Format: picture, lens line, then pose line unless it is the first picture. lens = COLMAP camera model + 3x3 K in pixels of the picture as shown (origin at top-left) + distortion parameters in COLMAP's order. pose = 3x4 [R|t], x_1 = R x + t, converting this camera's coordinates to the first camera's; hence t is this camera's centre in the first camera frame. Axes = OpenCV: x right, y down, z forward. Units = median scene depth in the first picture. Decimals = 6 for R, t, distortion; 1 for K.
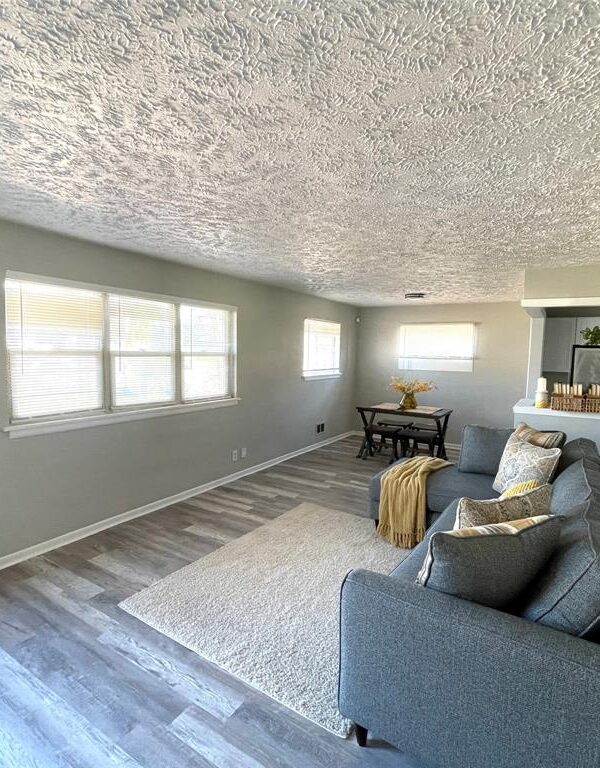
lens RADIAL K [[416.4, 0, 300.0], [0, 416.4, 384.0], [0, 0, 1]] dist [-0.004076, 0.000444]
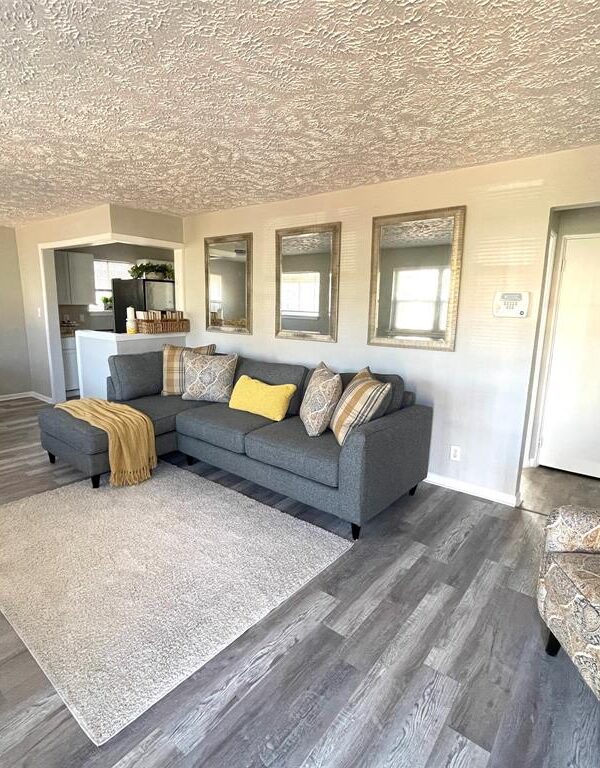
lens RADIAL K [[416.4, 0, 300.0], [0, 416.4, 384.0], [0, 0, 1]] dist [-0.004076, 0.000444]
pose [[0.118302, -0.218954, 0.968537, -0.530925], [0.066522, 0.974943, 0.212277, -0.020984], [-0.990747, 0.039317, 0.129903, 0.412226]]
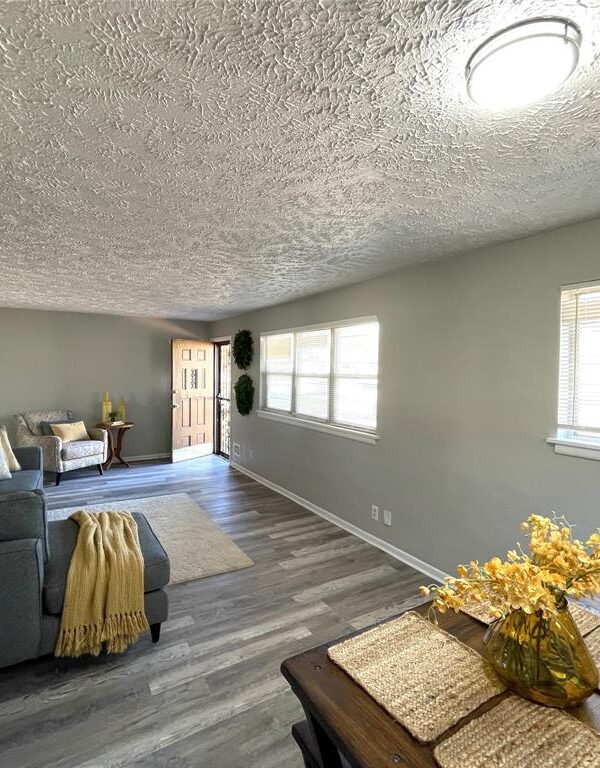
lens RADIAL K [[416.4, 0, 300.0], [0, 416.4, 384.0], [0, 0, 1]] dist [-0.004076, 0.000444]
pose [[-0.455026, 0.004890, -0.890465, 0.719788], [-0.094773, 0.994039, 0.053888, -0.107787], [0.885420, 0.108912, -0.451851, 1.504074]]
